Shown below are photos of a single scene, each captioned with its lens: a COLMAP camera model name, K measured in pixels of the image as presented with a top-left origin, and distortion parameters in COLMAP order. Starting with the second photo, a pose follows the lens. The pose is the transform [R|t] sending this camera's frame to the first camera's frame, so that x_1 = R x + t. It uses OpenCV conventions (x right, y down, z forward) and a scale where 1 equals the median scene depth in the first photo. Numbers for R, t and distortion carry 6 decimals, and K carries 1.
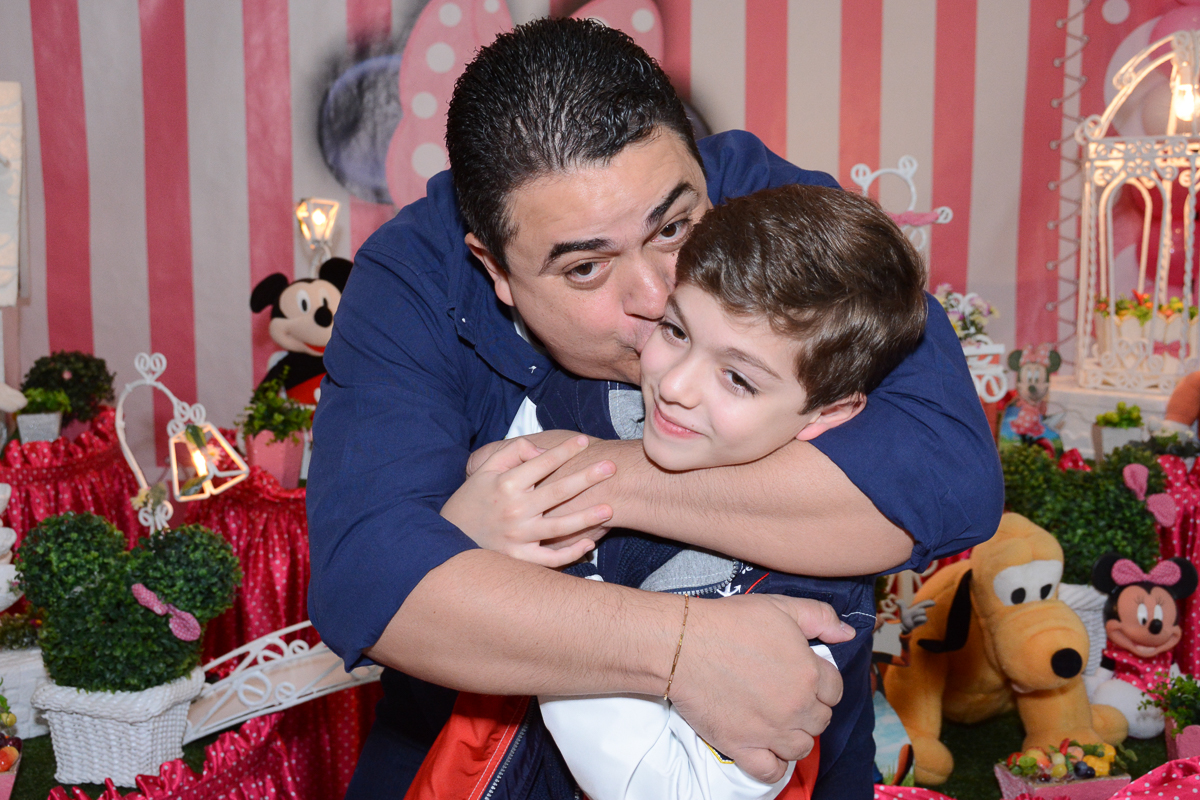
lens RADIAL K [[1577.3, 0, 560.2], [0, 1577.3, 398.6], [0, 0, 1]] dist [0.048323, 0.000000]
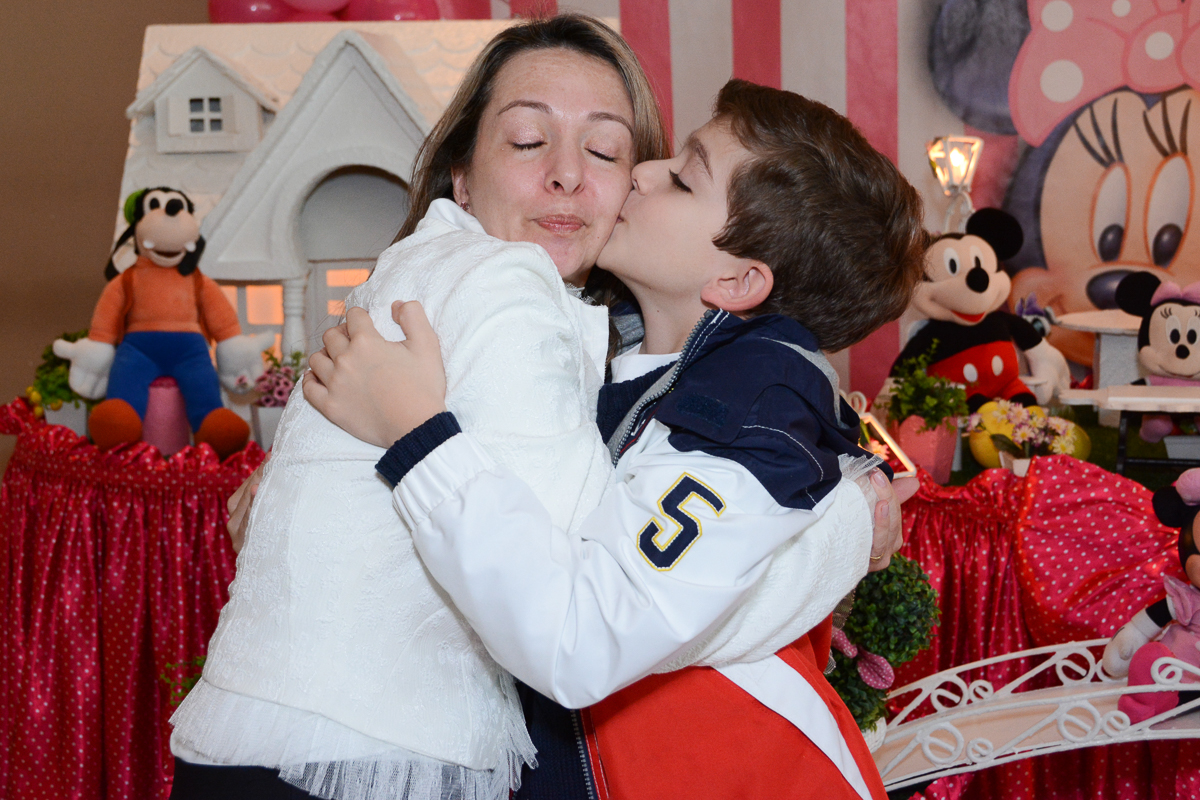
lens RADIAL K [[1703.6, 0, 581.1], [0, 1703.6, 364.4], [0, 0, 1]] dist [0.062255, 0.000000]
pose [[0.955082, 0.009393, -0.296193, -0.096094], [-0.003797, 0.999803, 0.019465, -0.027757], [0.296318, -0.017466, 0.954930, 0.077748]]
